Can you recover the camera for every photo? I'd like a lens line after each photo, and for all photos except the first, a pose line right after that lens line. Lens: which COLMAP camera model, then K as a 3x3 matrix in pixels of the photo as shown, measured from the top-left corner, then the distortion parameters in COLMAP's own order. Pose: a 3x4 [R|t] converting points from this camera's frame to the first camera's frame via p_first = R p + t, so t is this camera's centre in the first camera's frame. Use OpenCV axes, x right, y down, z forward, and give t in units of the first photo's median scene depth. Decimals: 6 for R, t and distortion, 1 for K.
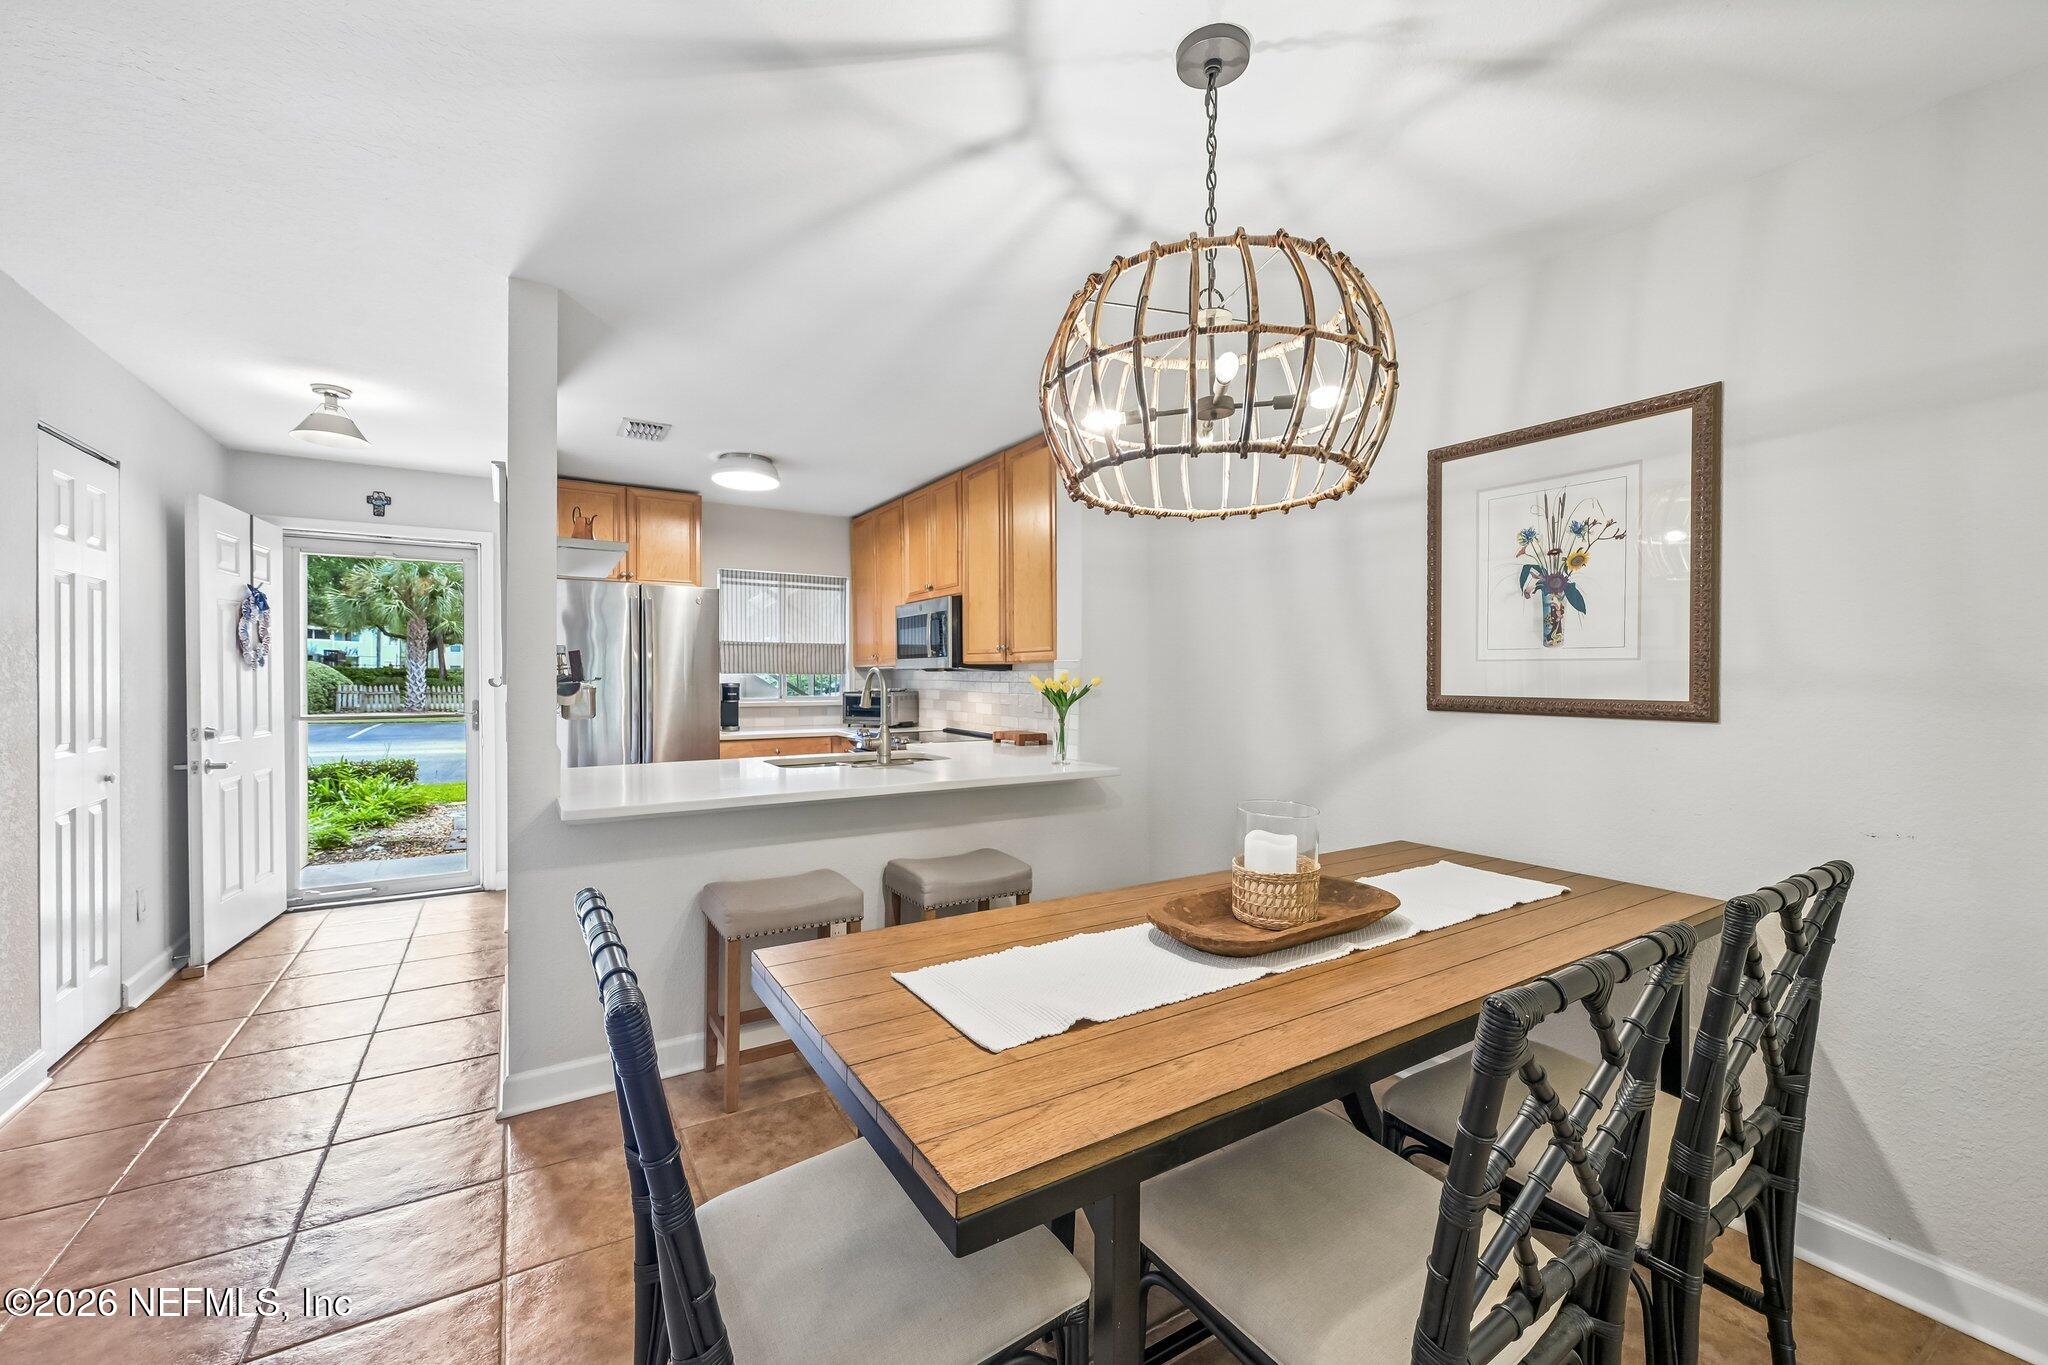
lens RADIAL K [[802.3, 0, 1036.9], [0, 802.3, 681.1], [0, 0, 1]] dist [-0.009761, -0.000210]
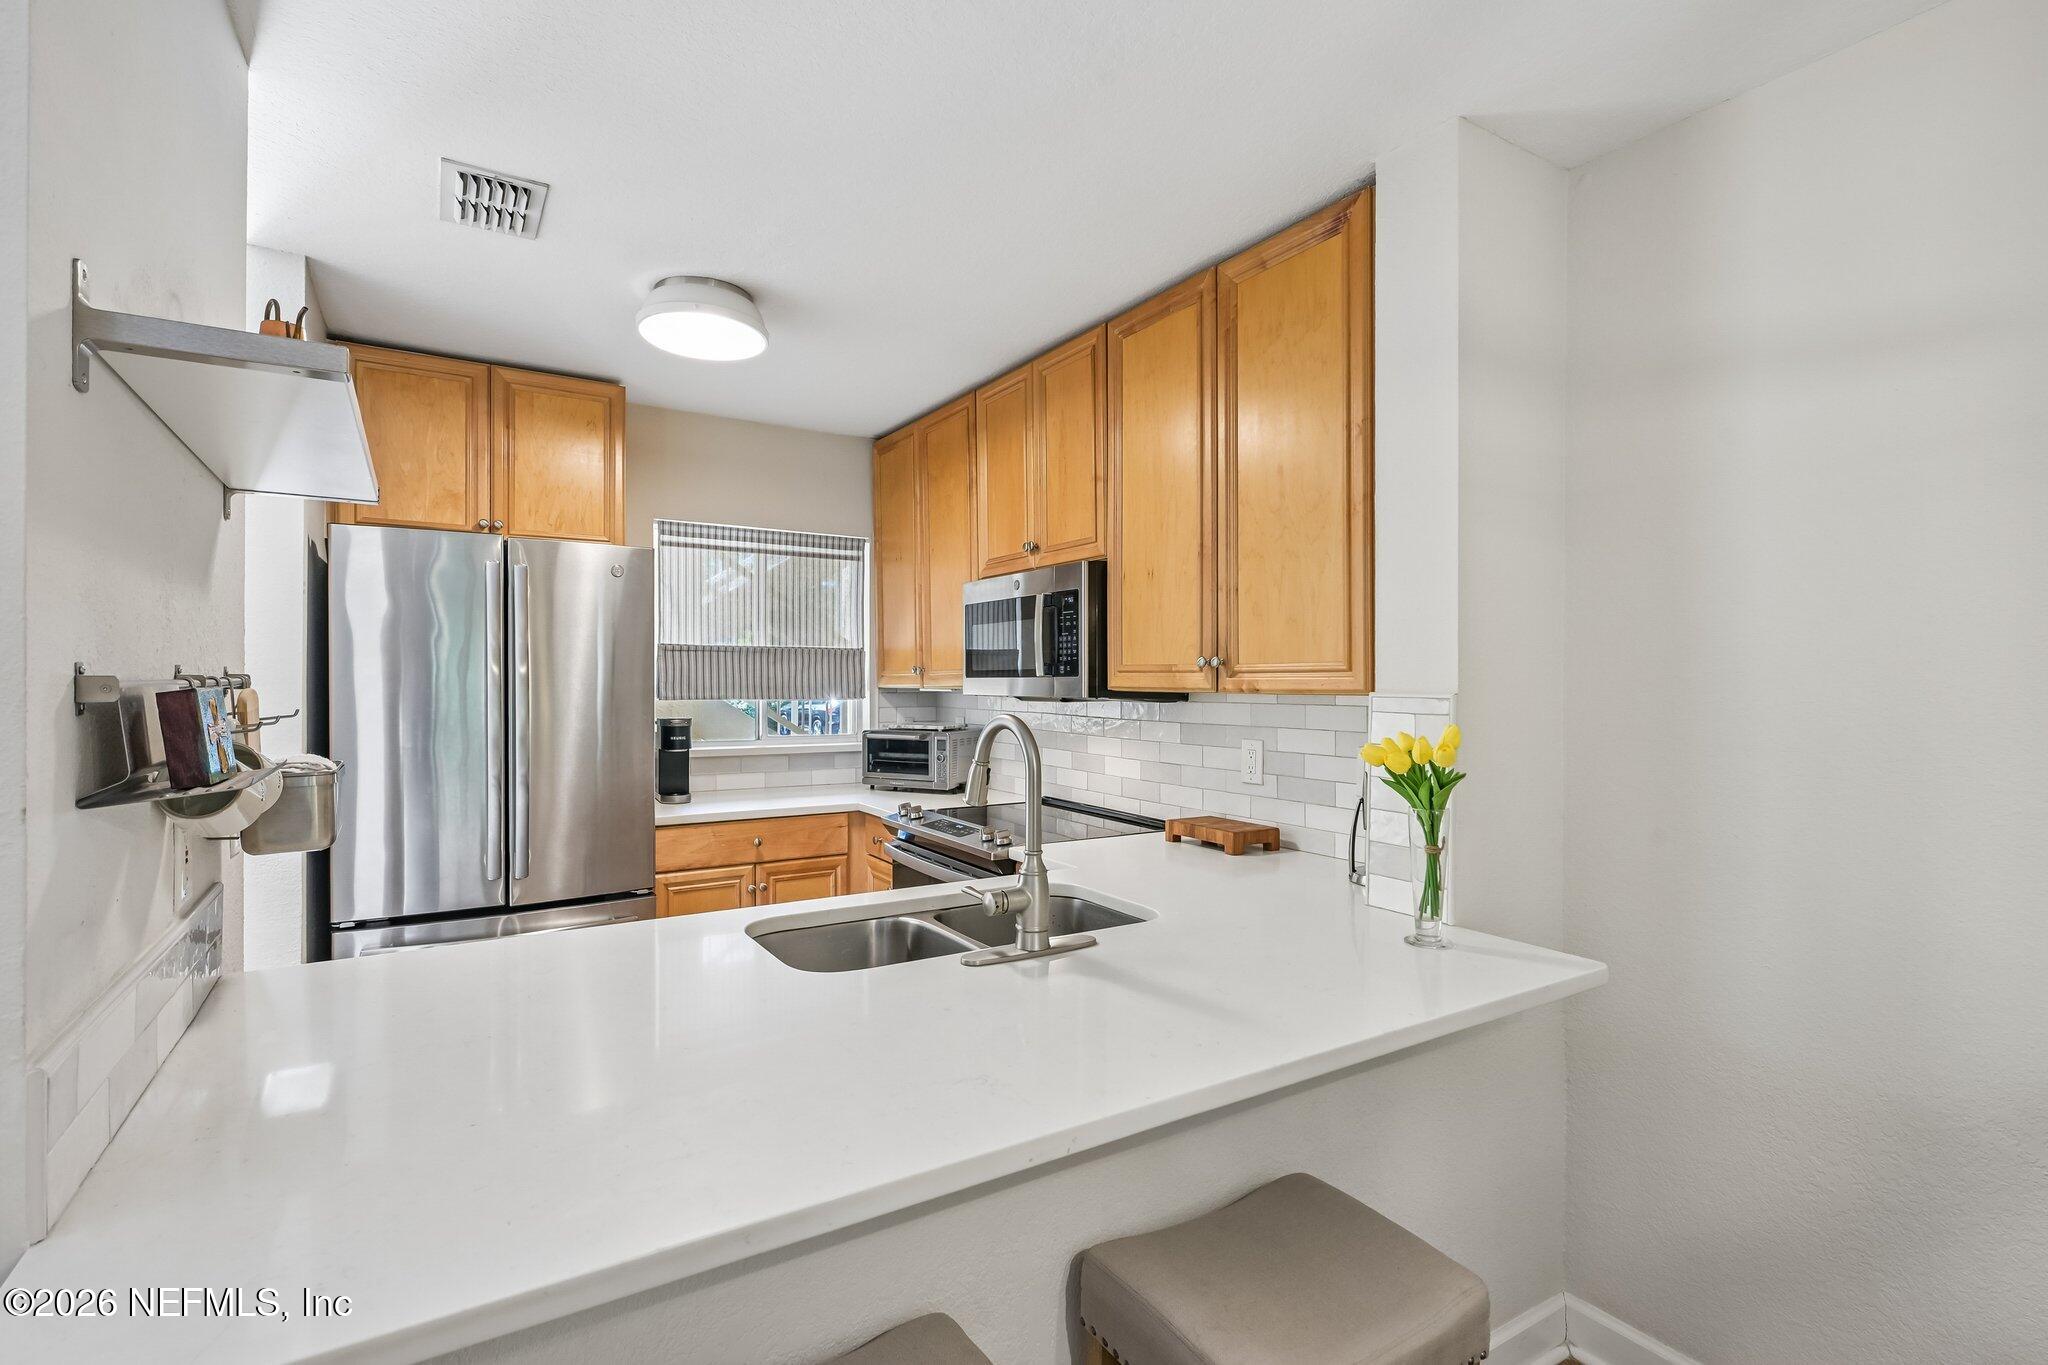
lens RADIAL K [[975.1, 0, 1014.9], [0, 975.1, 700.7], [0, 0, 1]] dist [-0.002047, -0.000001]
pose [[0.999539, 0.004482, -0.030031, -0.136407], [-0.004088, 0.999905, 0.013187, -0.022568], [0.030087, -0.013059, 0.999462, 0.357308]]
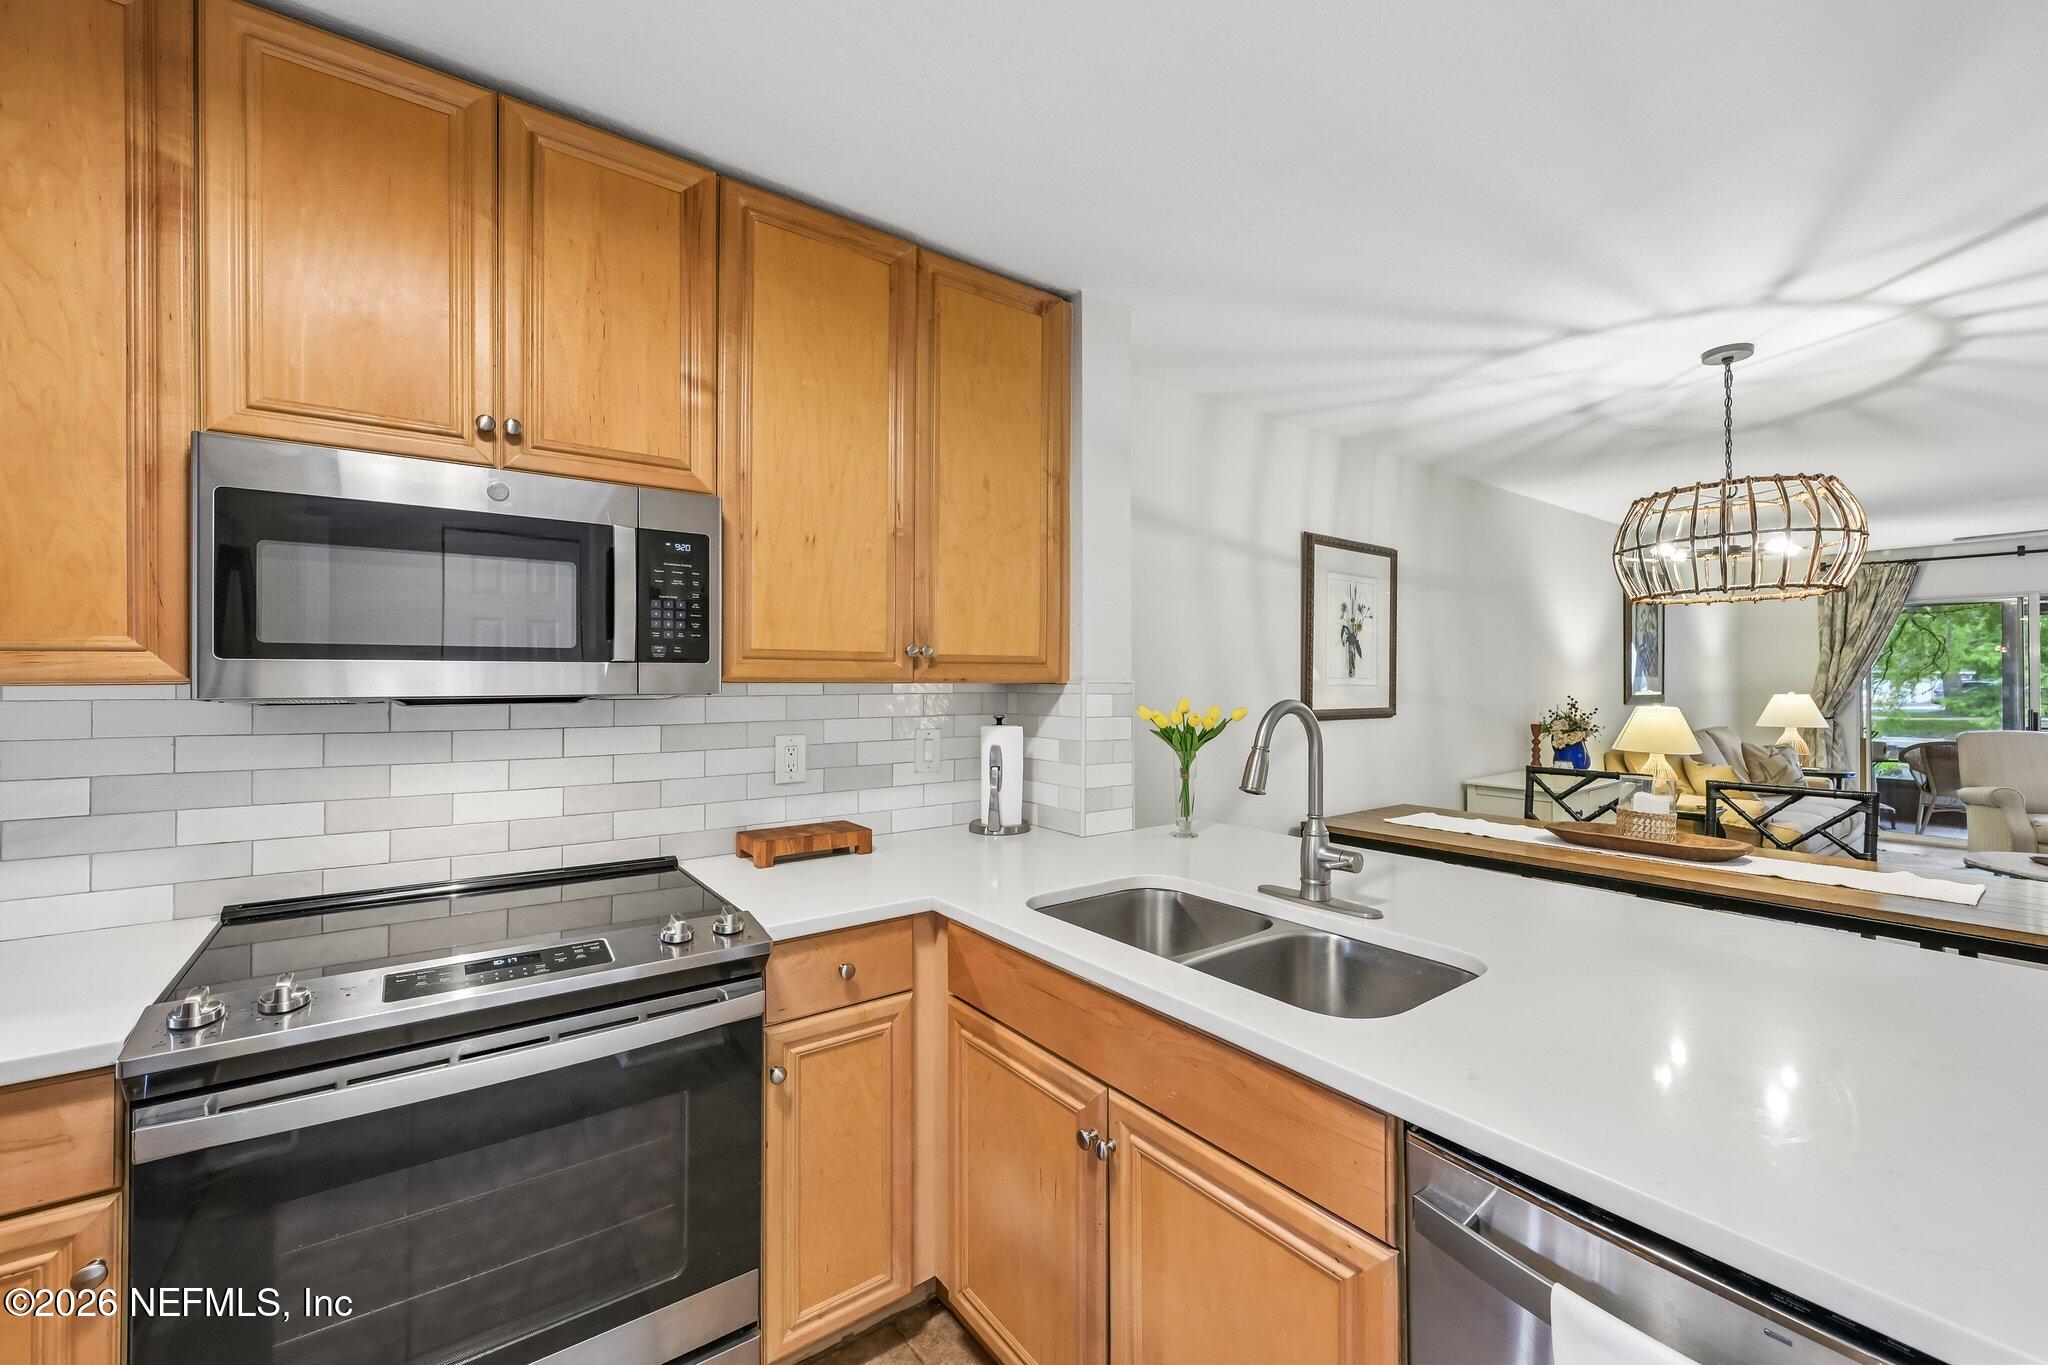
lens RADIAL K [[815.0, 0, 1018.8], [0, 815.0, 677.2], [0, 0, 1]] dist [0.000698, 0.000291]
pose [[-0.062369, 0.001639, 0.998052, -0.490319], [0.007096, 0.999974, -0.001199, -0.022341], [-0.998028, 0.007007, -0.062379, 0.882552]]
